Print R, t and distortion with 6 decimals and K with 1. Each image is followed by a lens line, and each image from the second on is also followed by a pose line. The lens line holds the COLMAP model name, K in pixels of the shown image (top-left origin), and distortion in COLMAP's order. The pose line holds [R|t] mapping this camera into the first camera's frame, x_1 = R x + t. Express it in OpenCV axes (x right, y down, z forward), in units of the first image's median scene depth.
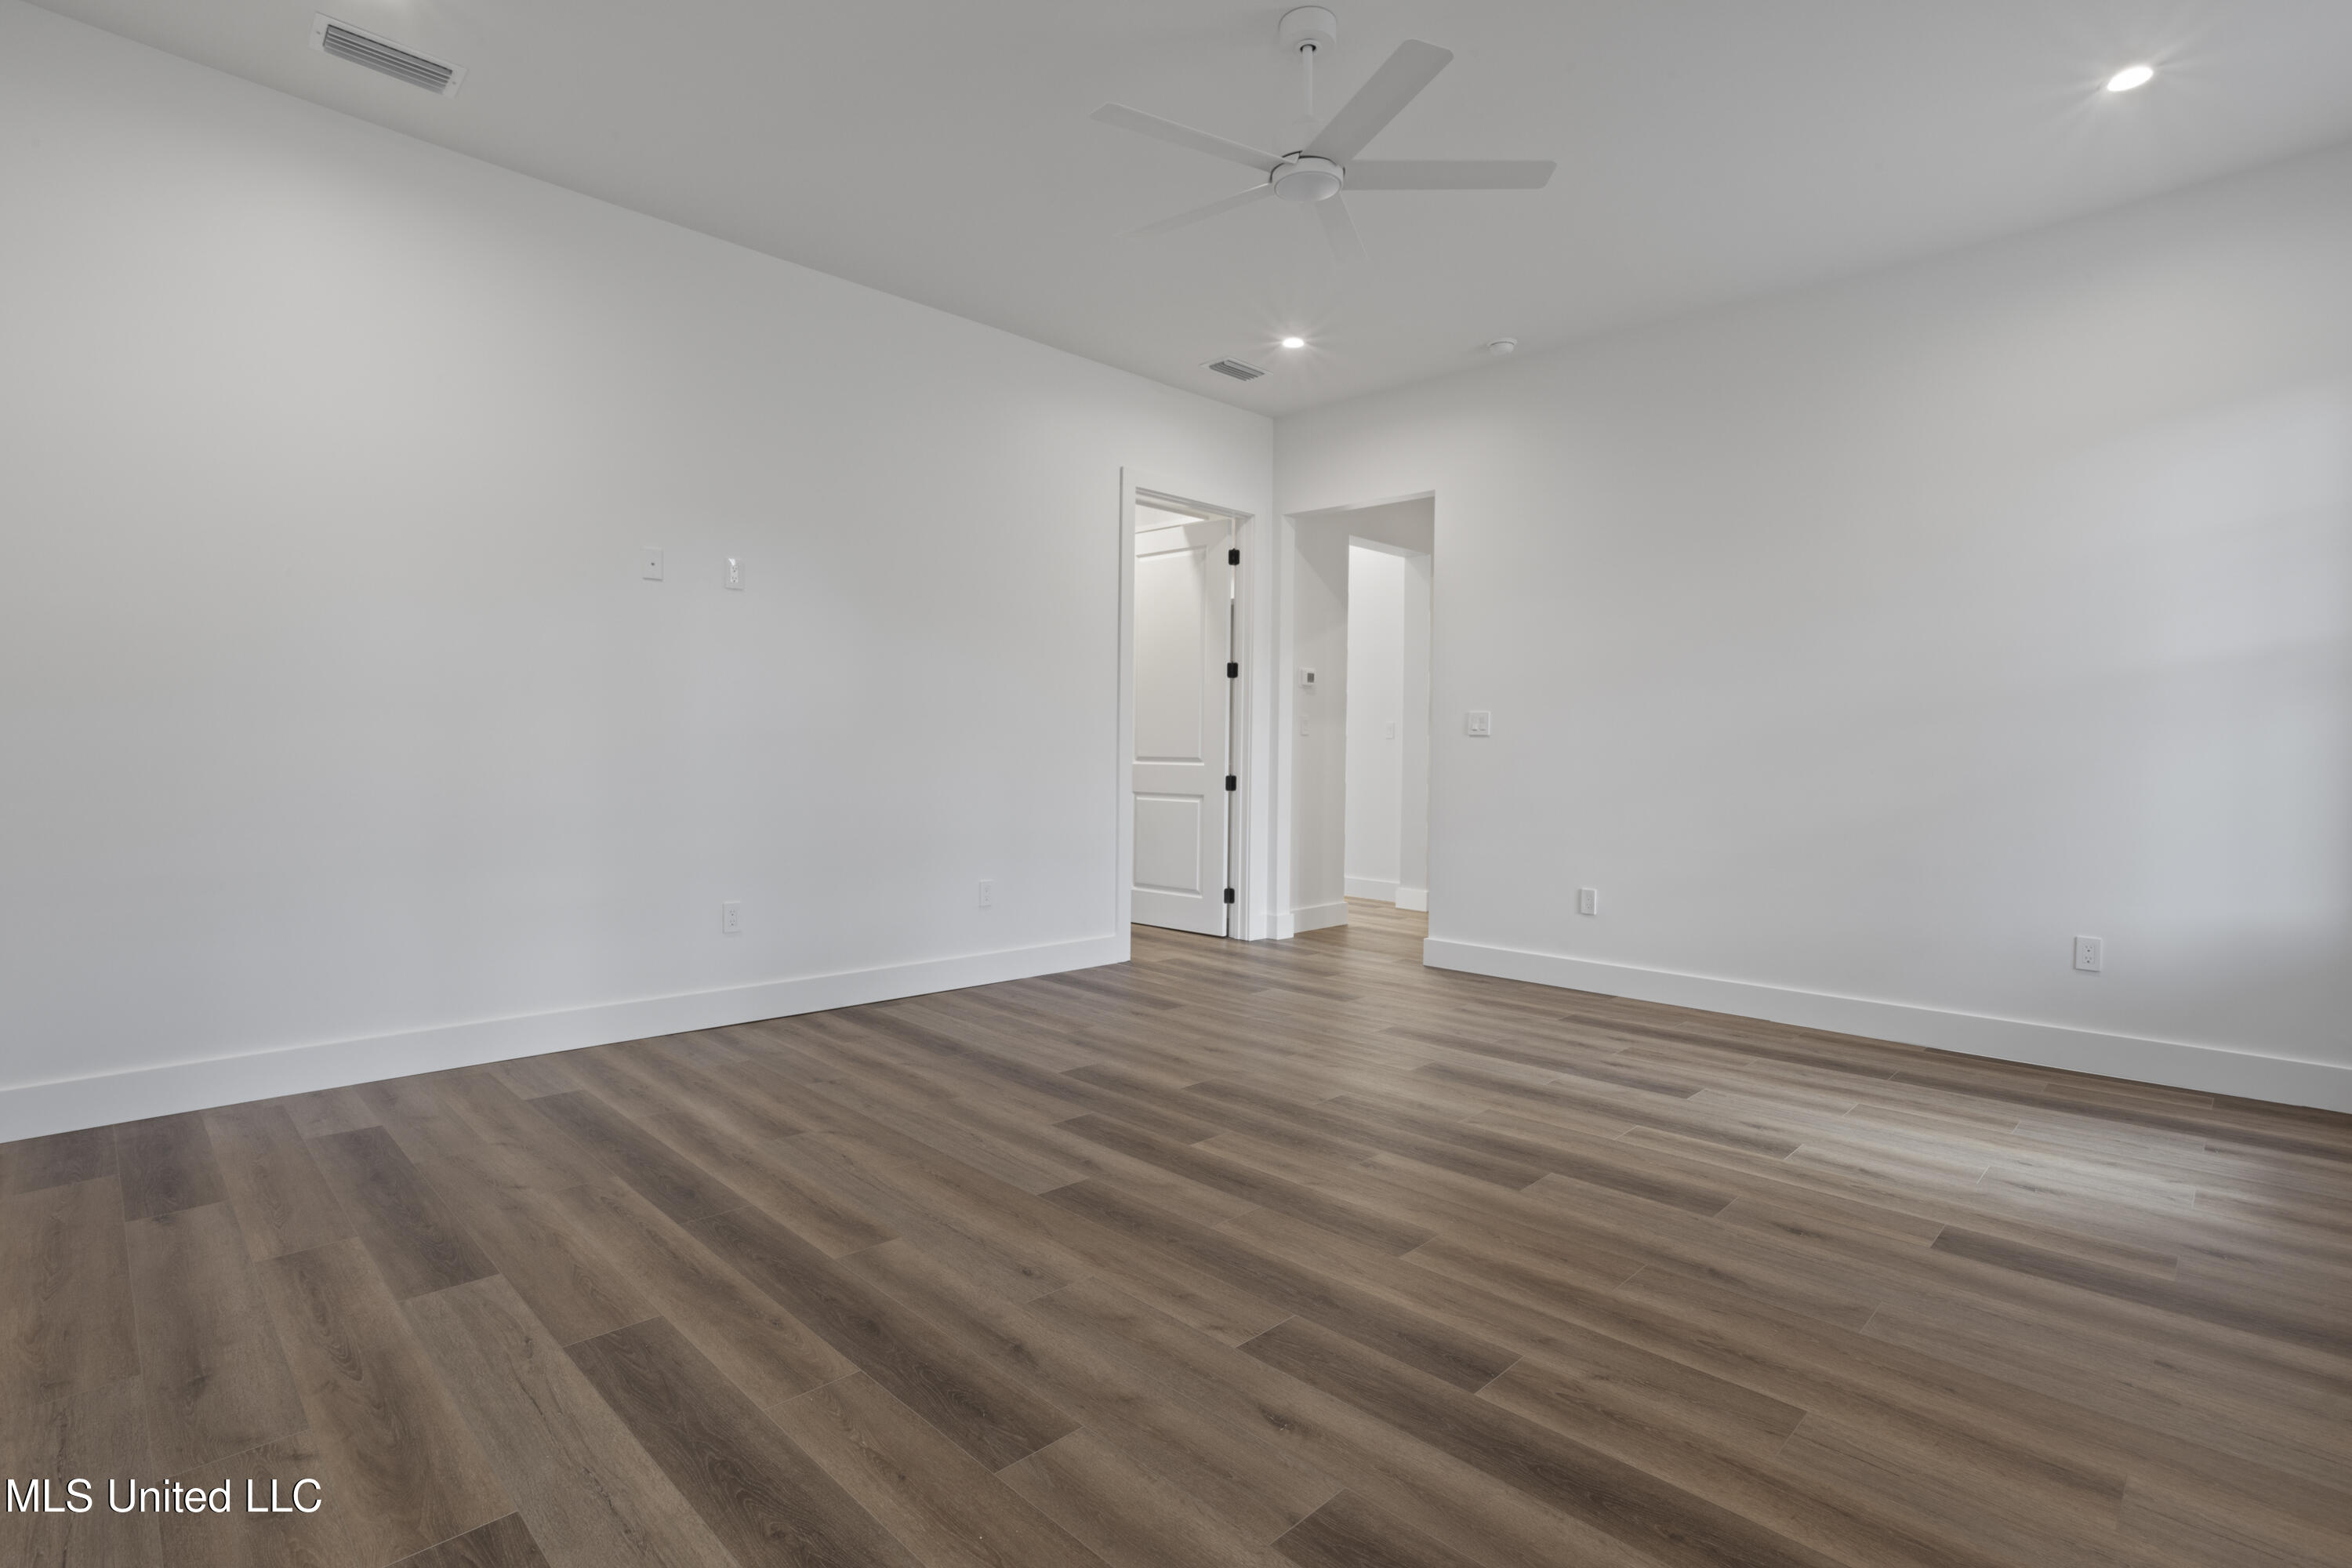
lens RADIAL K [[1132.9, 0, 1174.2], [0, 1132.9, 775.2], [0, 0, 1]] dist [-0.022512, 0.009894]
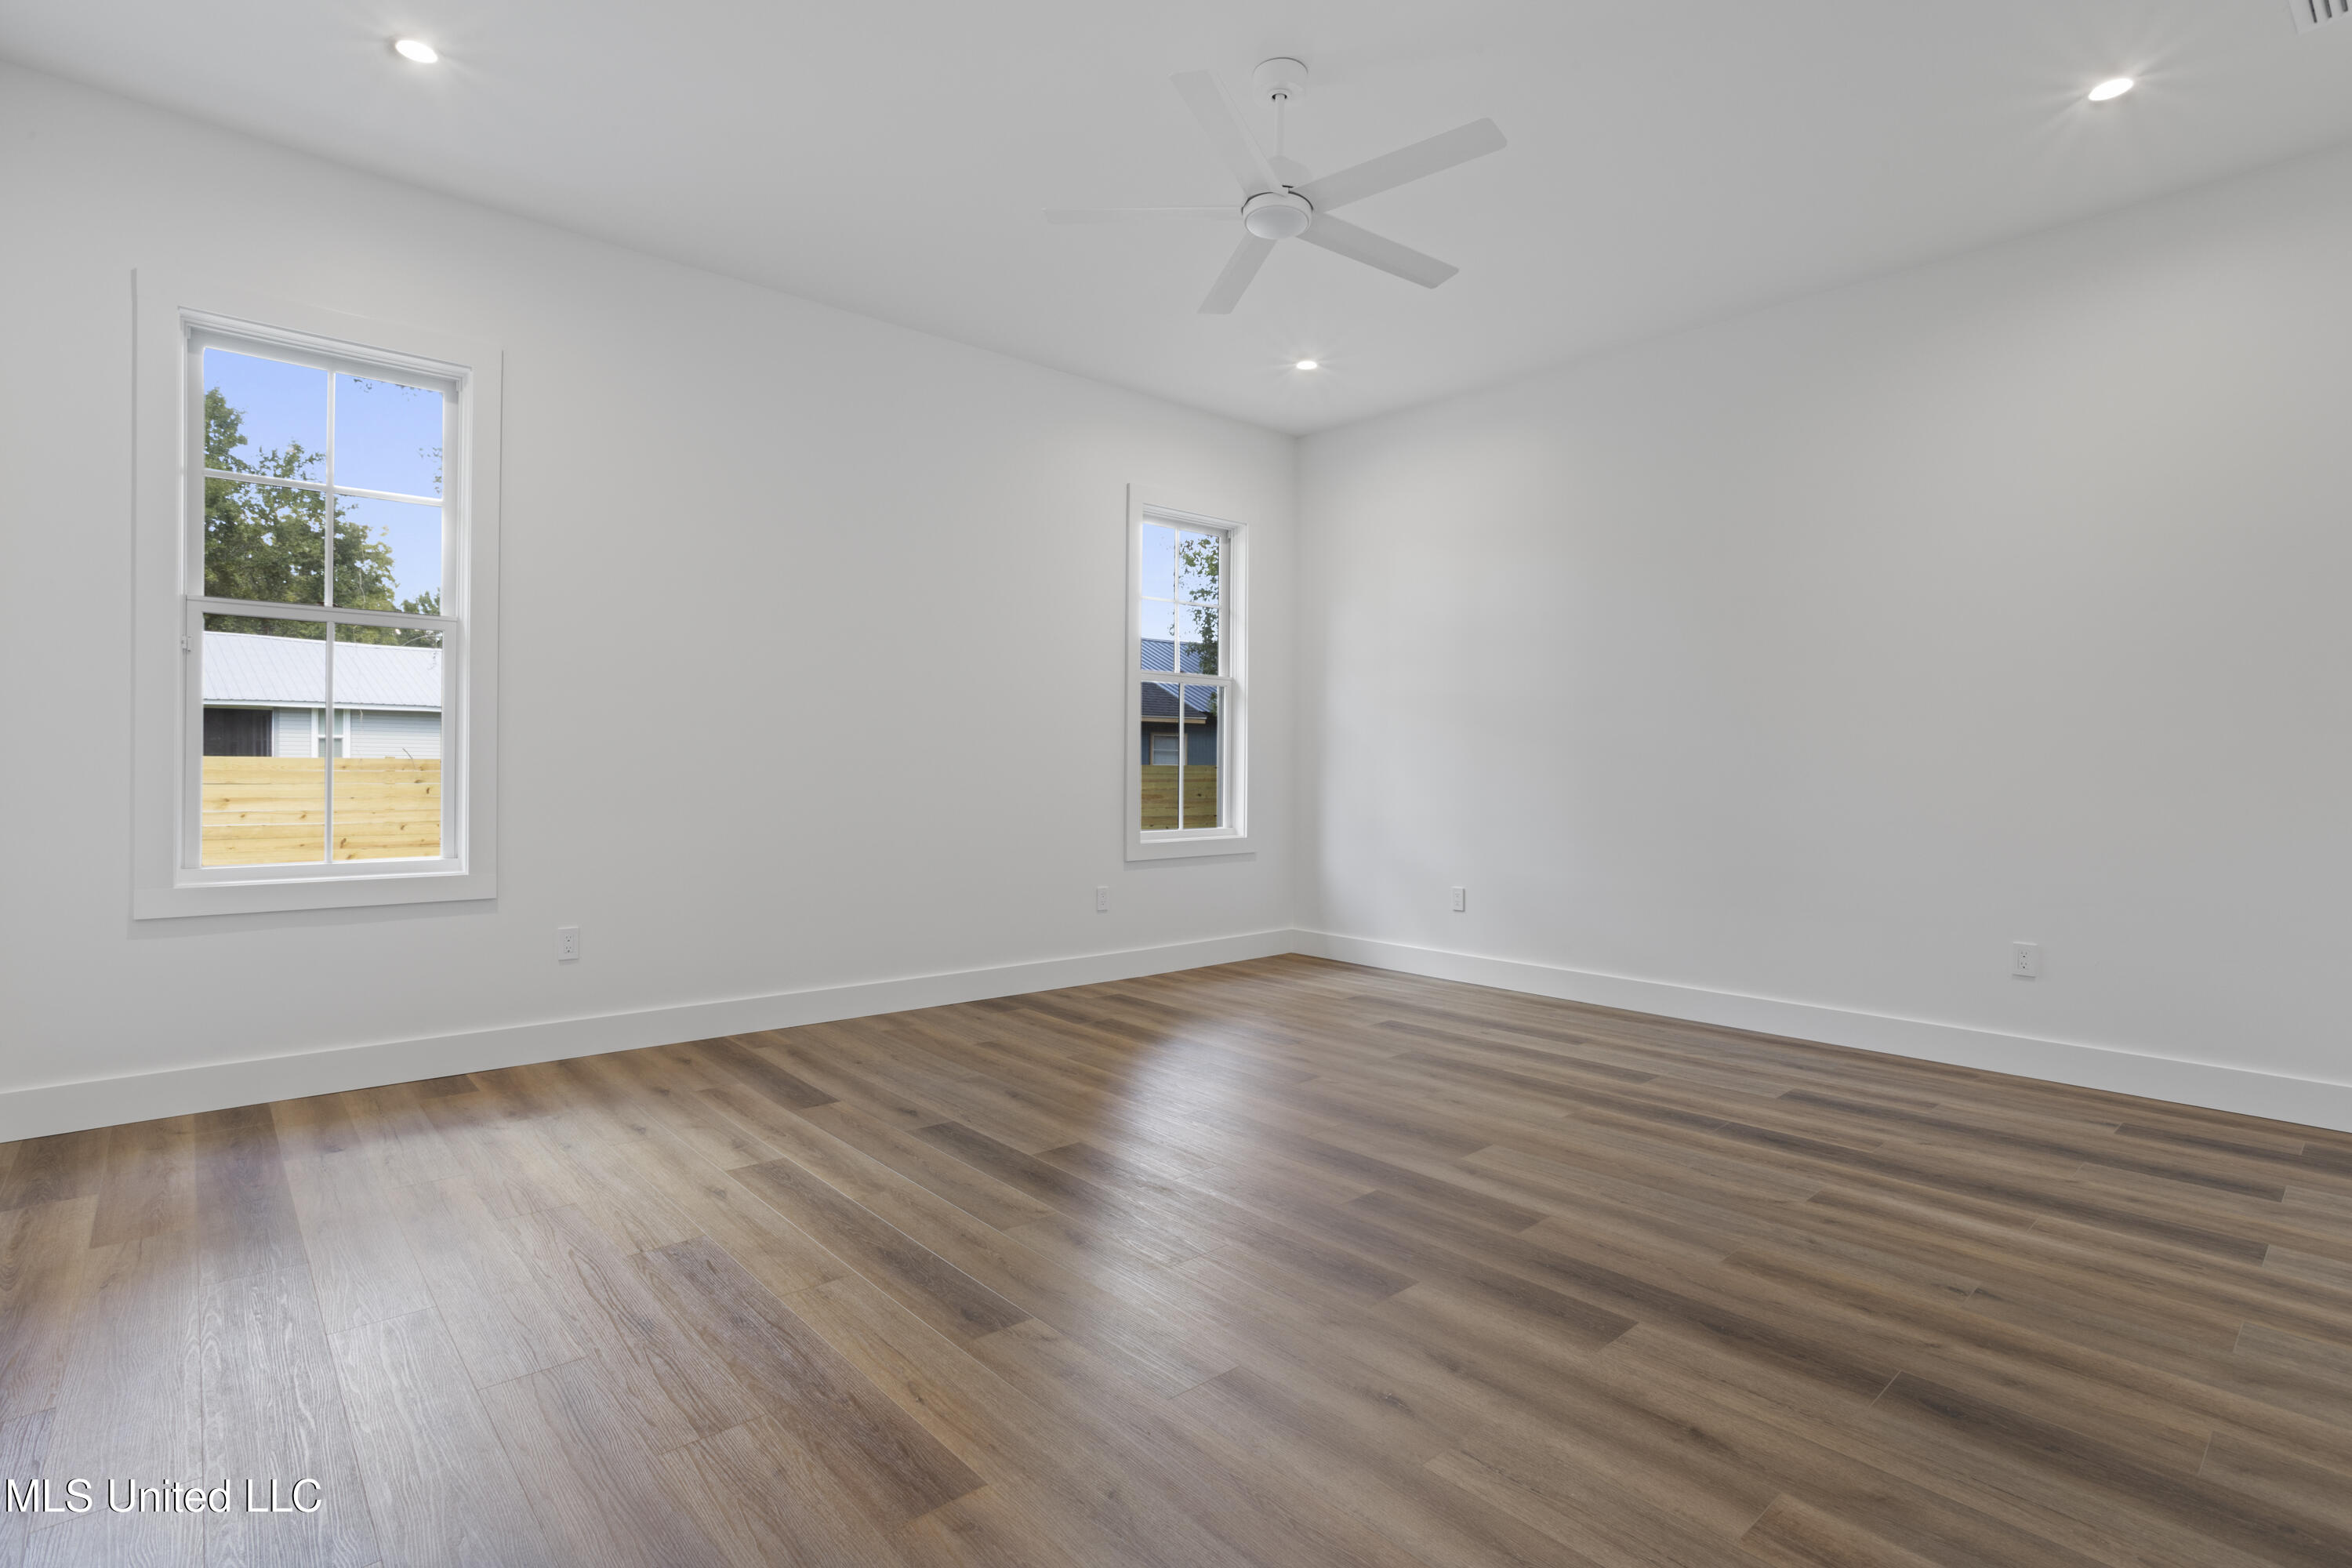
lens RADIAL K [[1132.9, 0, 1176.3], [0, 1132.9, 778.3], [0, 0, 1]] dist [-0.022512, 0.009894]
pose [[-0.998058, -0.021382, 0.058504, 0.135775], [-0.019560, 0.999311, 0.031539, -0.040781], [-0.059138, 0.030333, -0.997789, 1.974675]]
